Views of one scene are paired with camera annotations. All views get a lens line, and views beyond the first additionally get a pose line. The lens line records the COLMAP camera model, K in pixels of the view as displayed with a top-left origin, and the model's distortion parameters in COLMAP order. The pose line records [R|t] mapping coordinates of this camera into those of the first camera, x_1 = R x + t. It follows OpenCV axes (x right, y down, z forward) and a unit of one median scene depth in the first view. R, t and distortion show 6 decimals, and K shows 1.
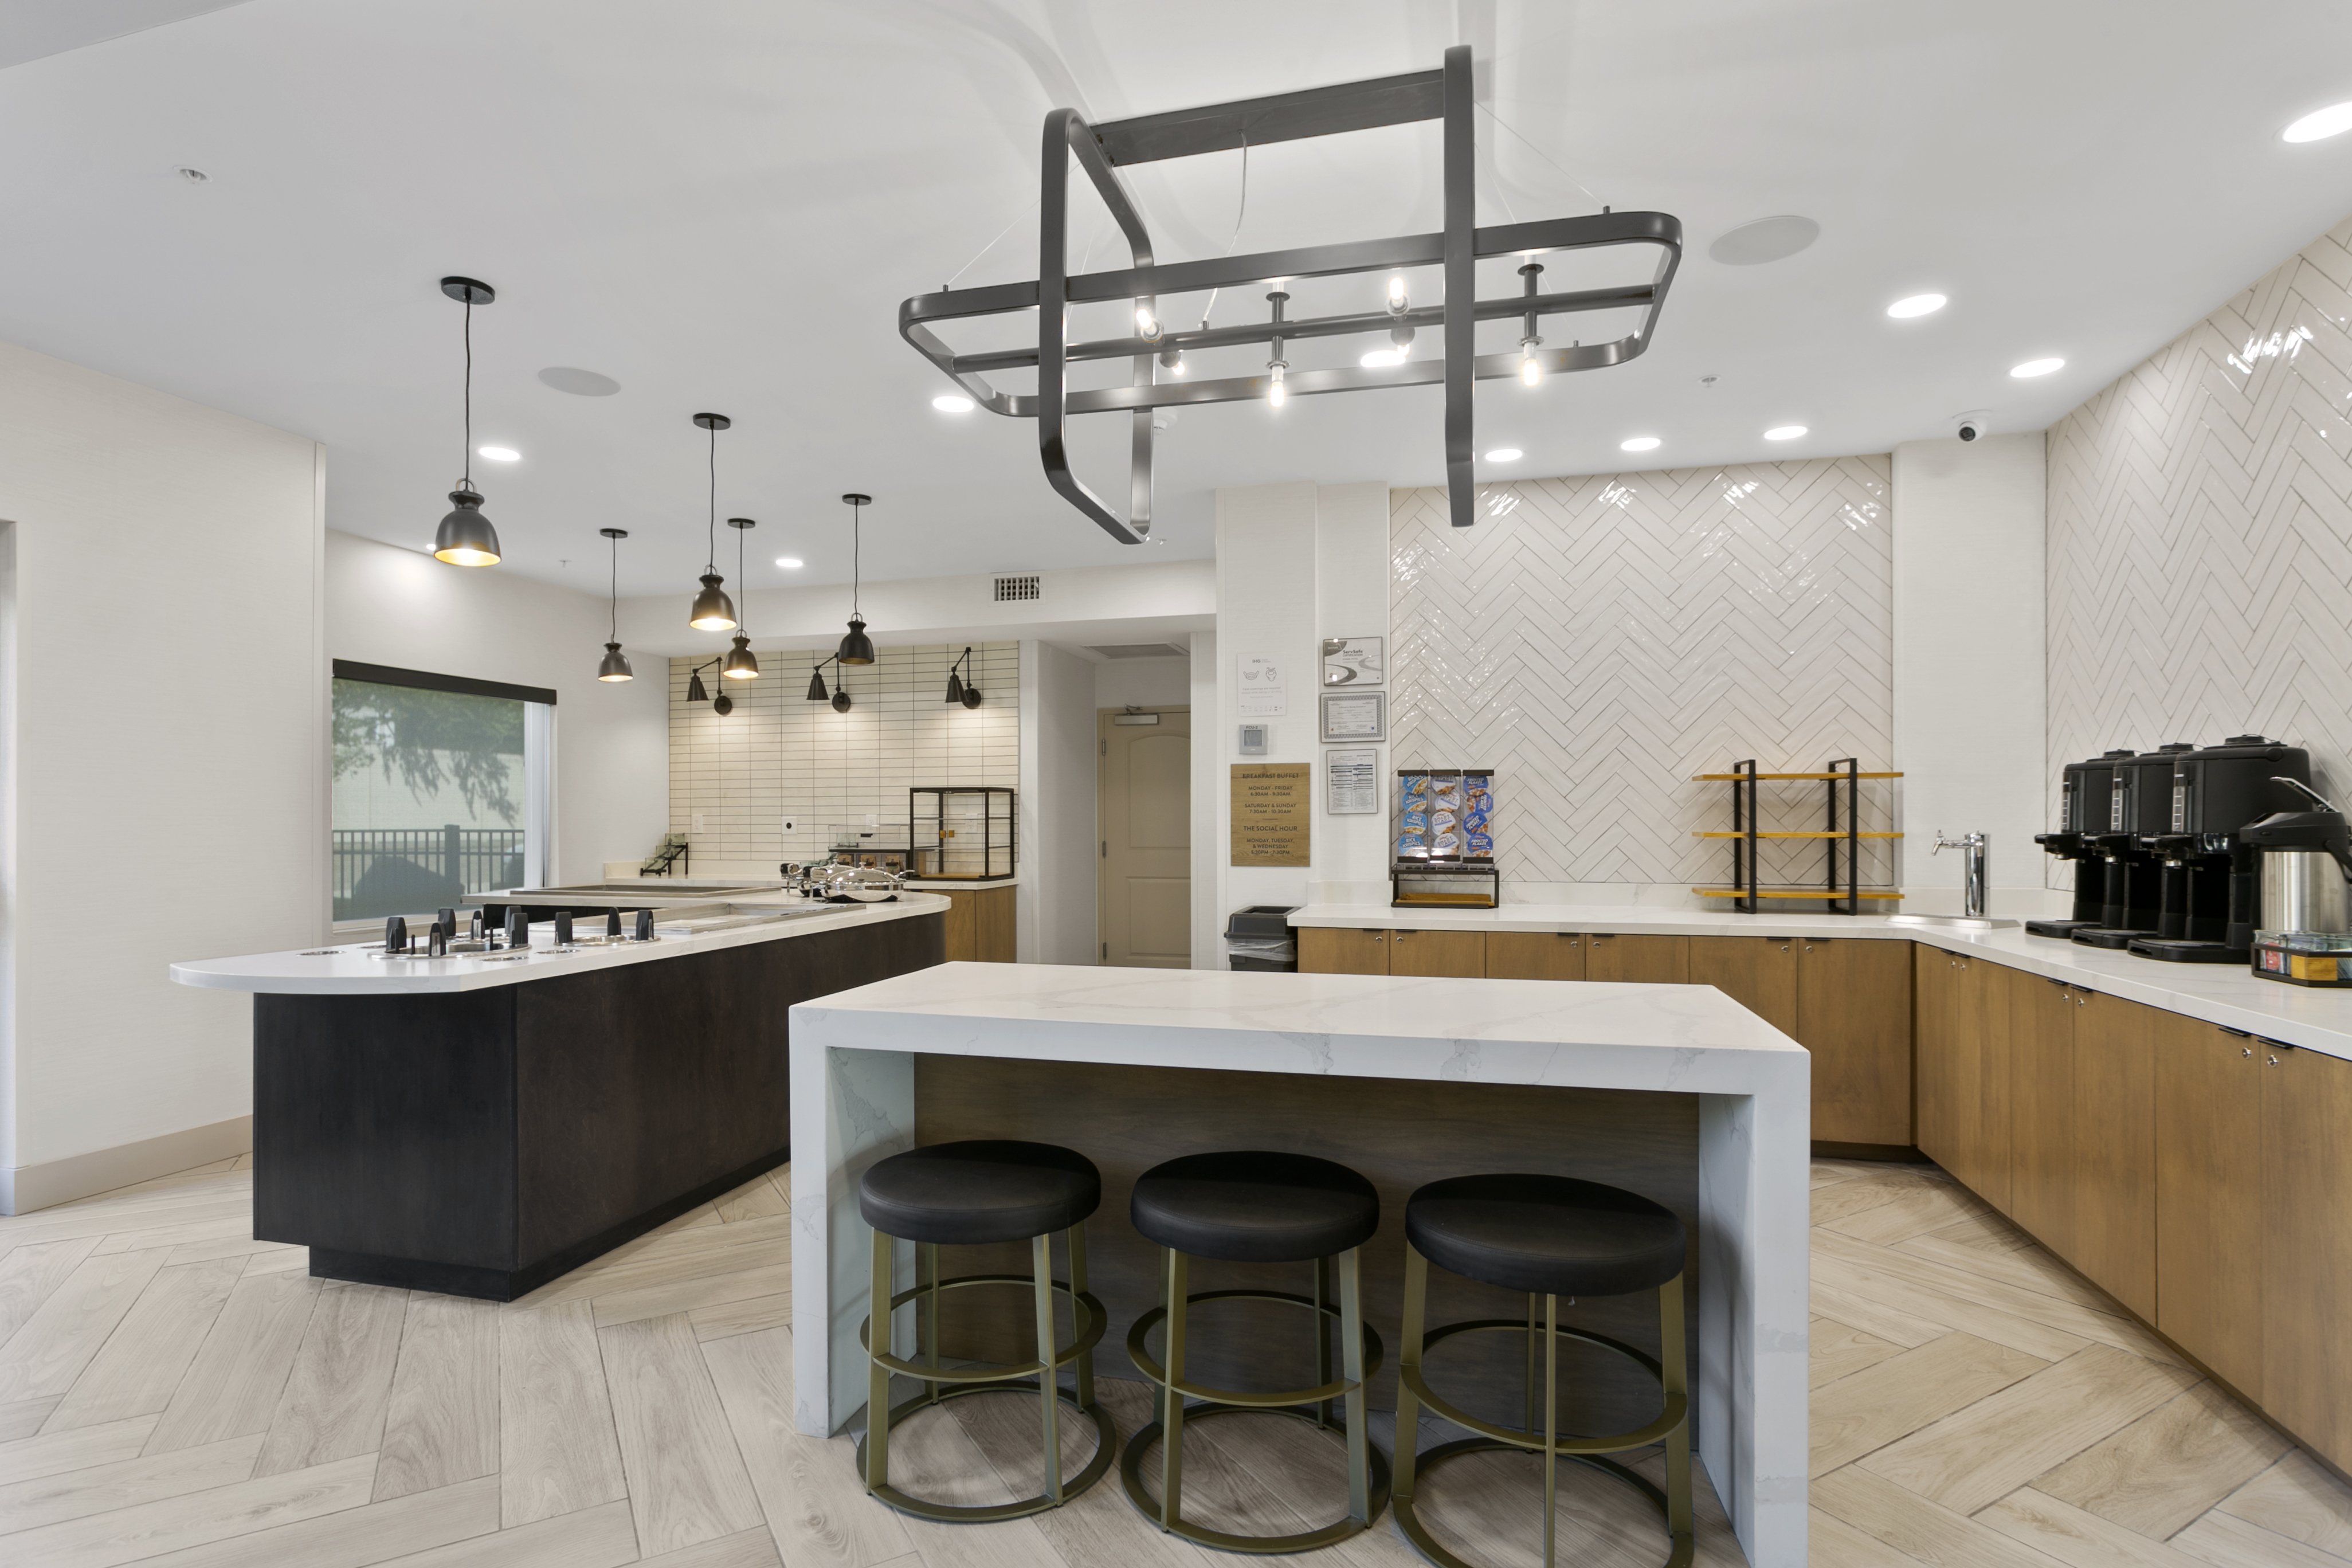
lens RADIAL K [[1264.6, 0, 1139.5], [0, 1264.6, 826.6], [0, 0, 1]] dist [-0.000551, -0.000144]
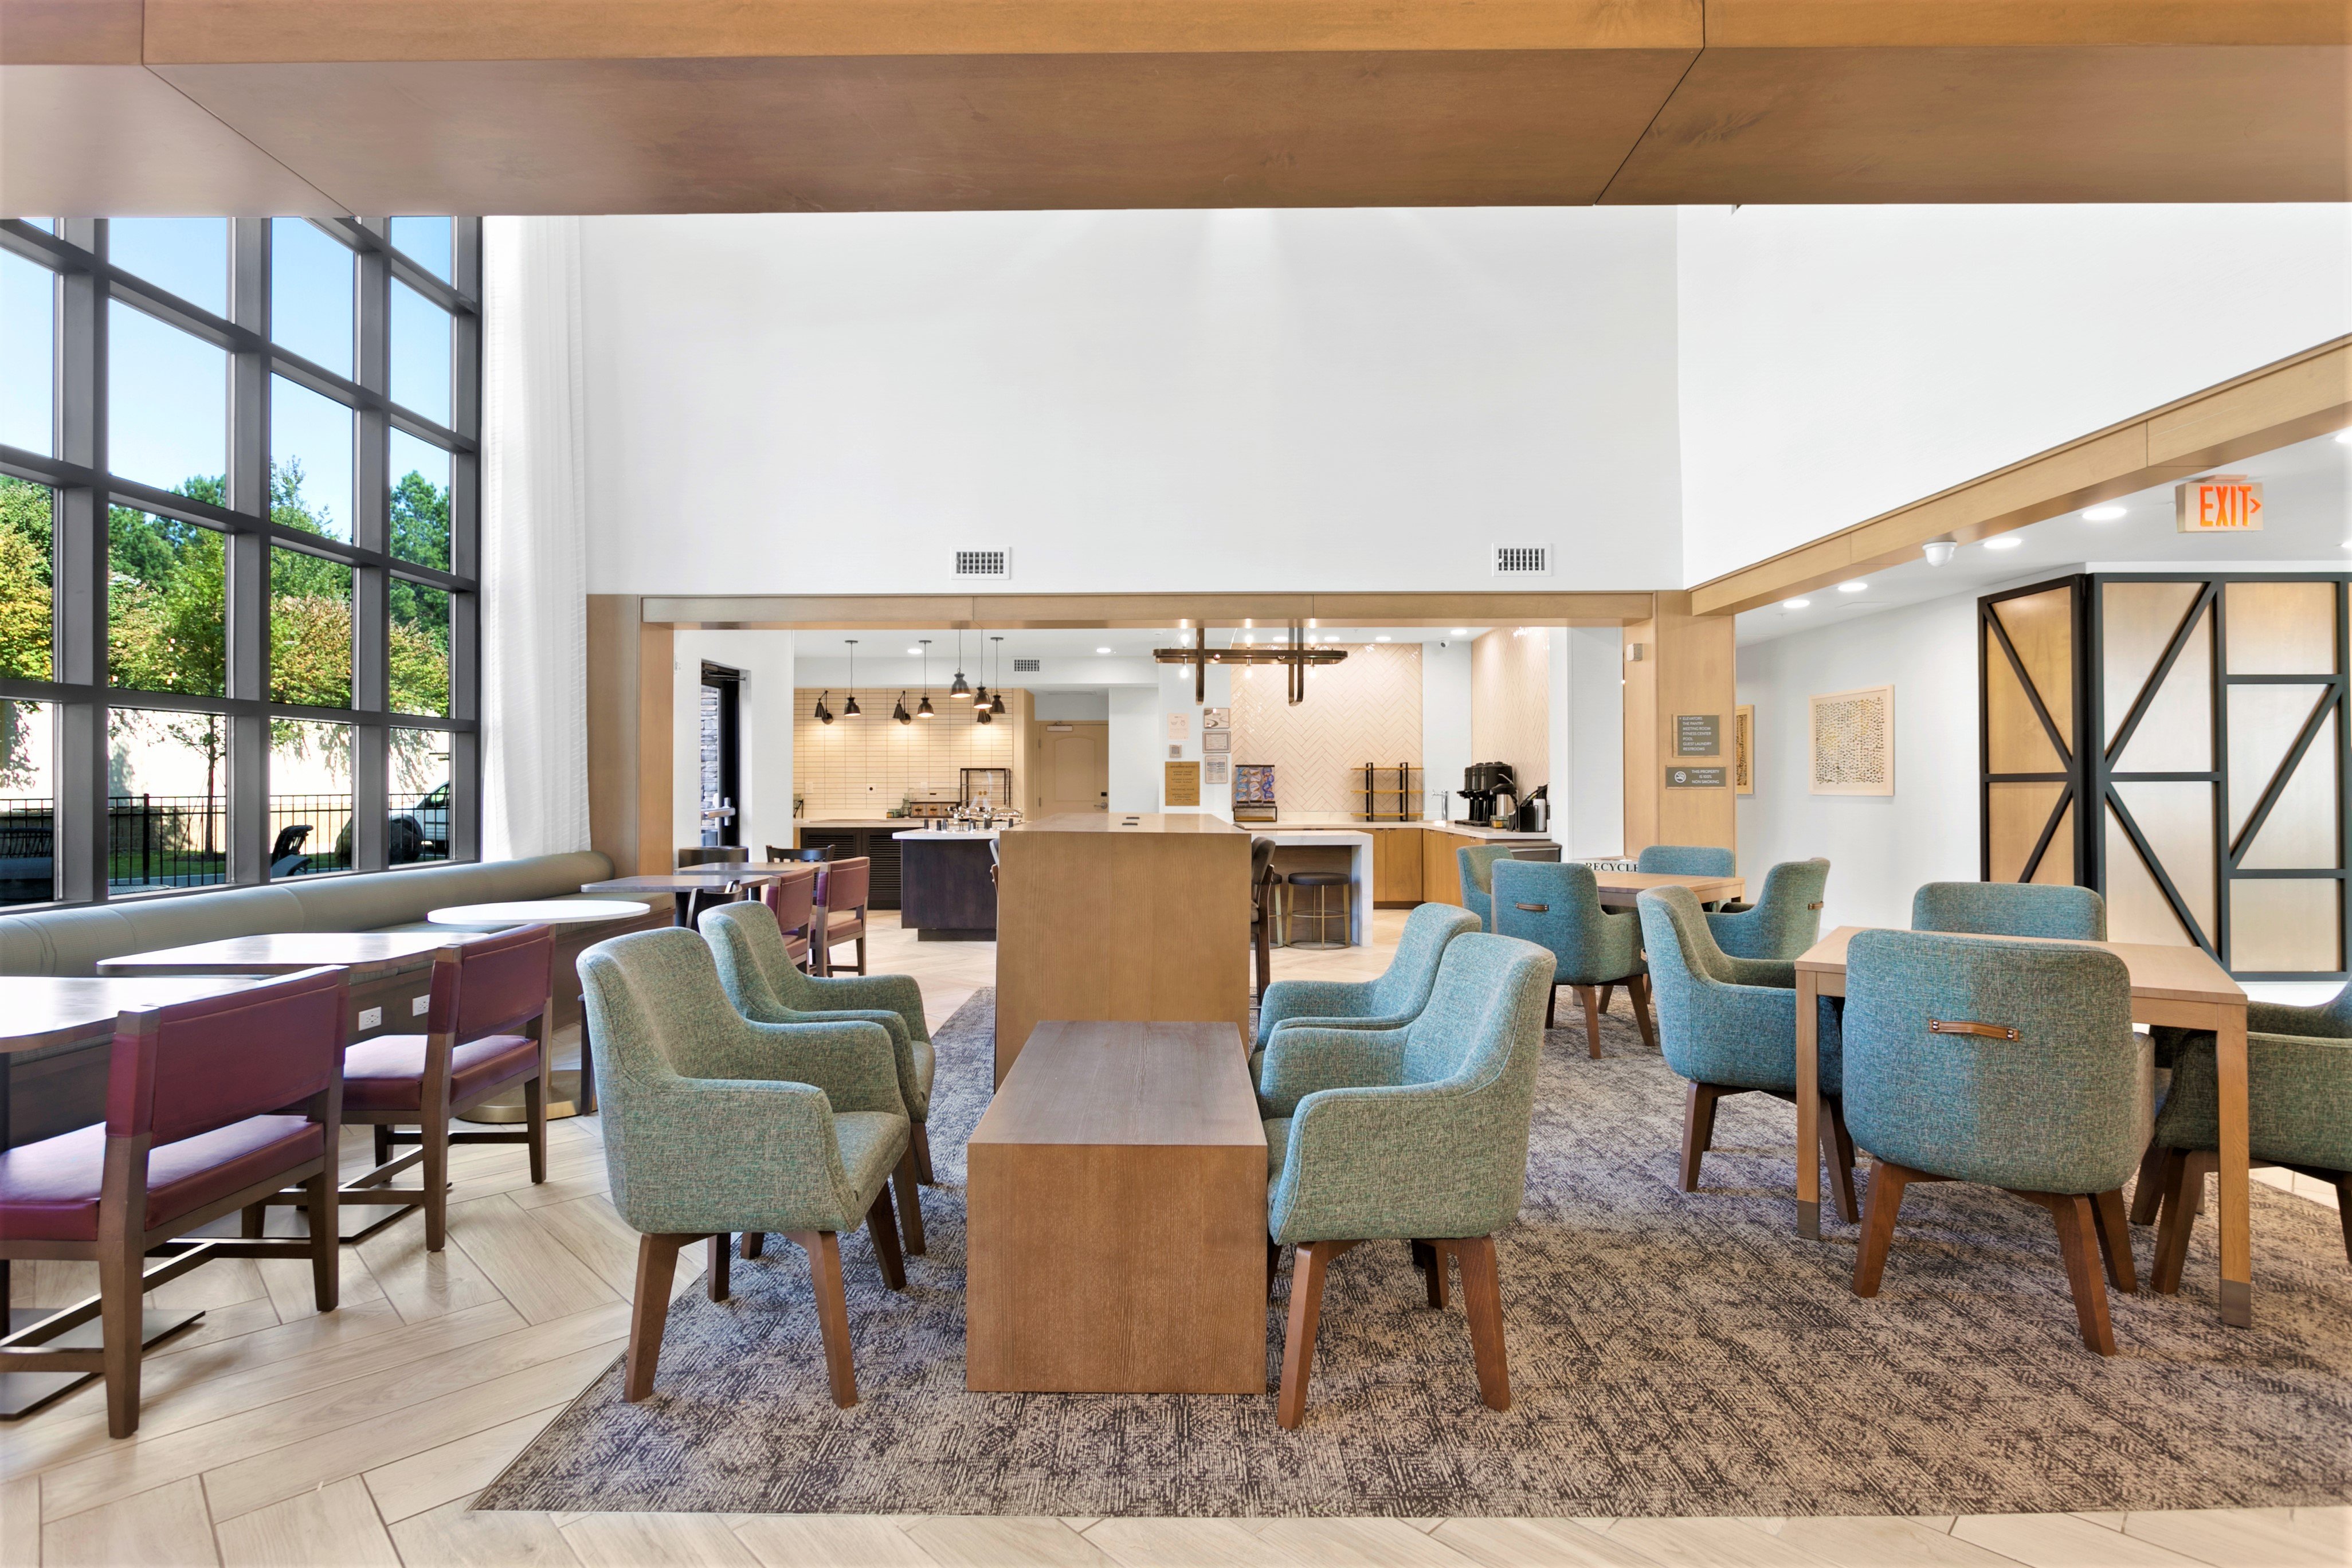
lens RADIAL K [[1264.6, 0, 1175.8], [0, 1264.6, 782.5], [0, 0, 1]] dist [-0.000551, -0.000144]
pose [[0.962594, 0.001821, 0.270942, -0.562492], [0.000501, 0.999964, -0.008503, 0.009232], [-0.270948, 0.008321, 0.962558, -1.290032]]
